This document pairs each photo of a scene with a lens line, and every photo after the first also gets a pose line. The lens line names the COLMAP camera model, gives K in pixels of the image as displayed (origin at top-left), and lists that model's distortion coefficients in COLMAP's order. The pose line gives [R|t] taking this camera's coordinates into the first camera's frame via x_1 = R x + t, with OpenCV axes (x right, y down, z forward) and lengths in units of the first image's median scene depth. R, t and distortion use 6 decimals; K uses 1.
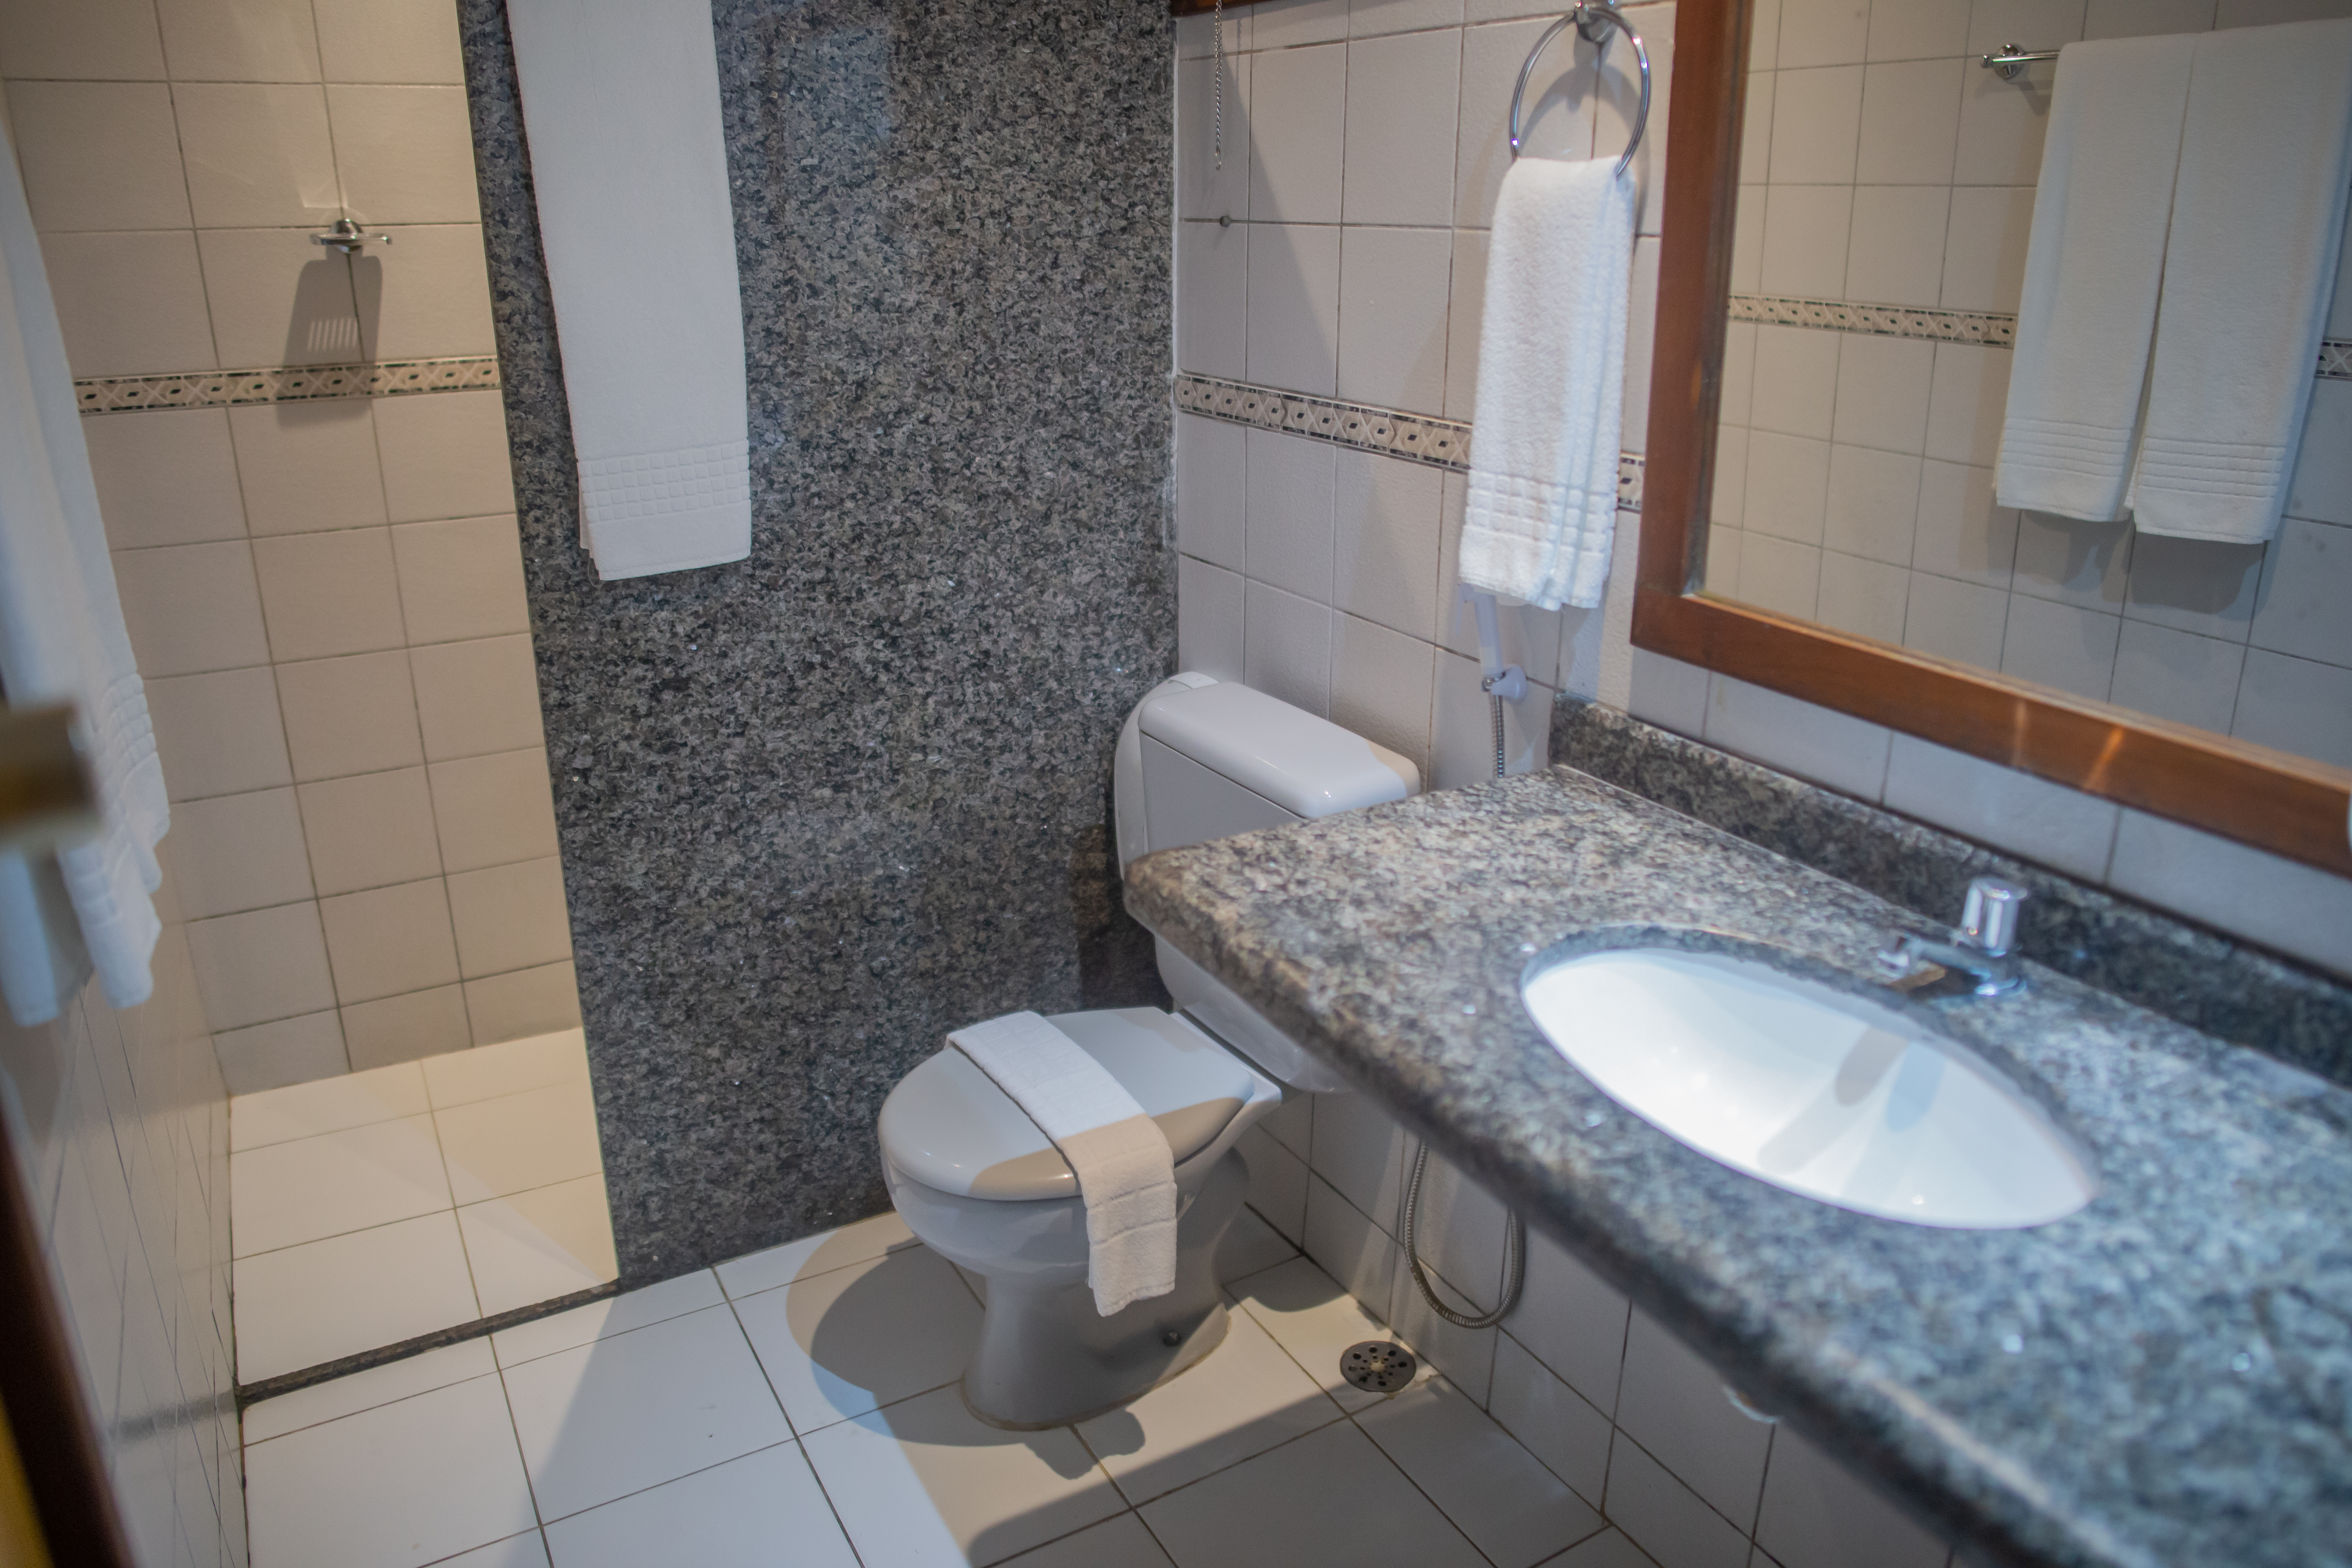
lens RADIAL K [[1645.1, 0, 1179.4], [0, 1645.1, 774.4], [0, 0, 1]] dist [-0.088916, 0.058172]
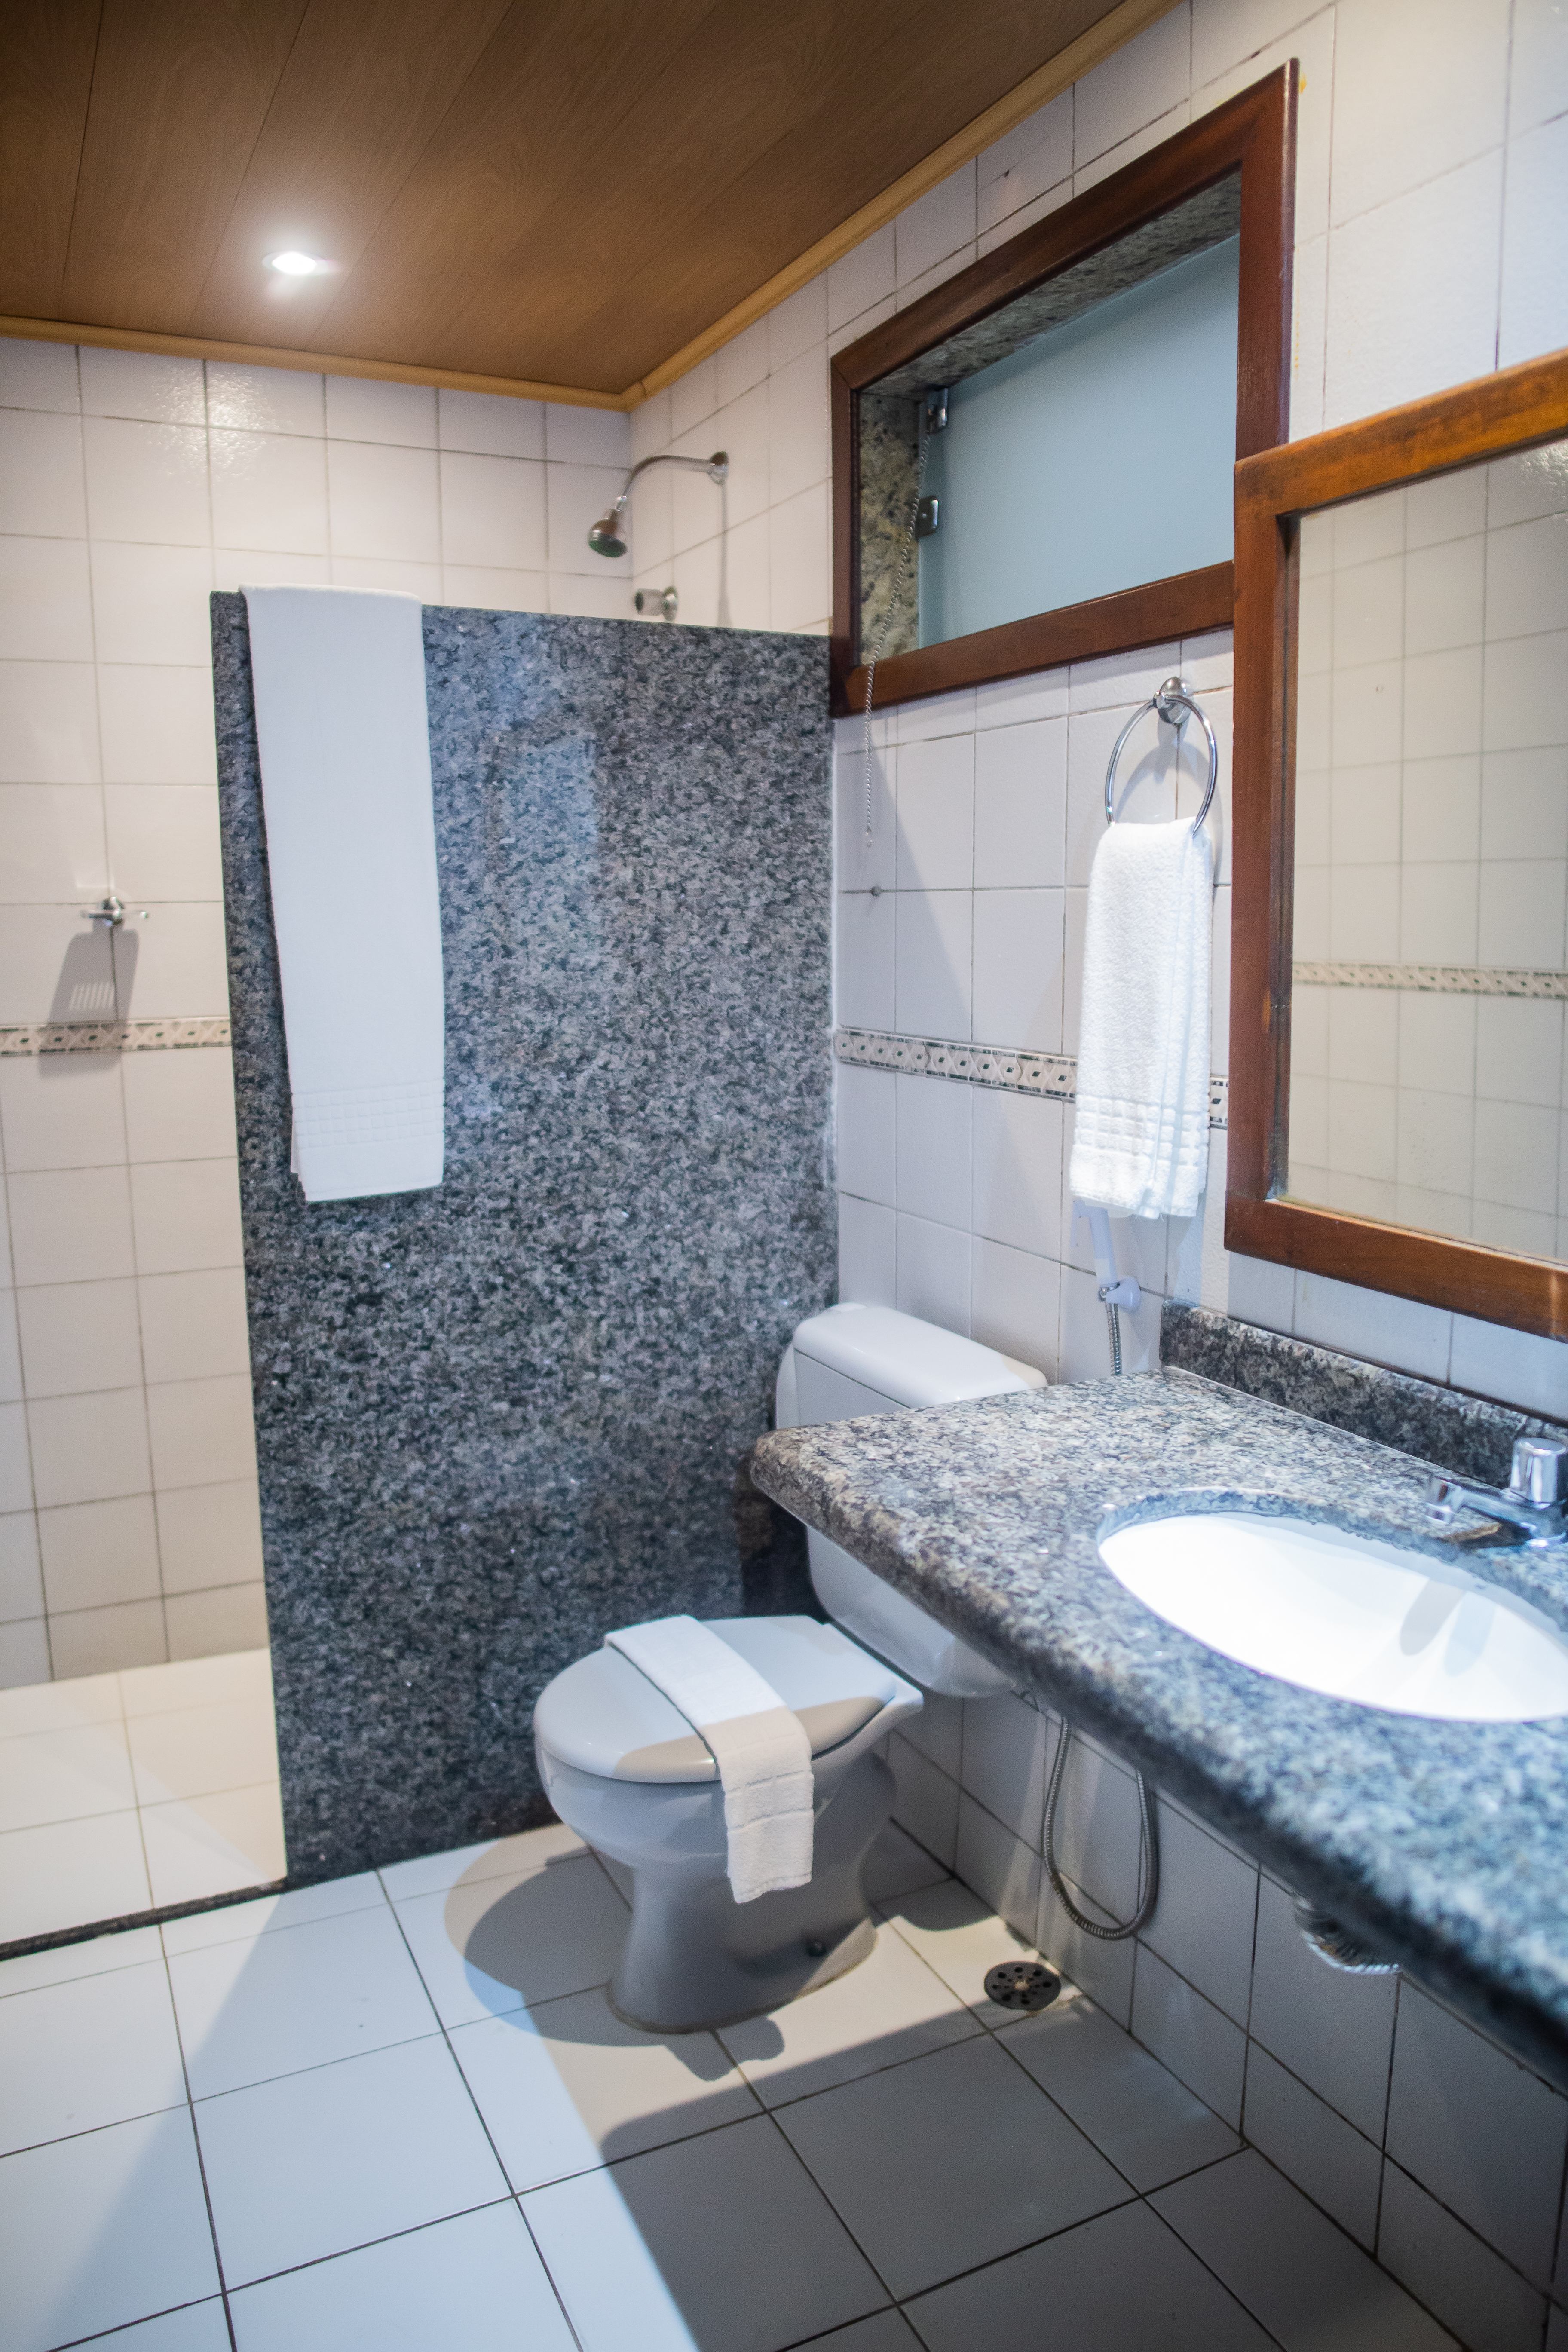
lens RADIAL K [[1645.1, 0, 784.0], [0, 1645.1, 1176.0], [0, 0, 1]] dist [-0.088916, 0.058172]
pose [[0.997467, 0.002147, -0.071095, 0.047608], [-0.014792, 0.983951, -0.177827, 0.055007], [0.069572, 0.178429, 0.981490, -0.075368]]
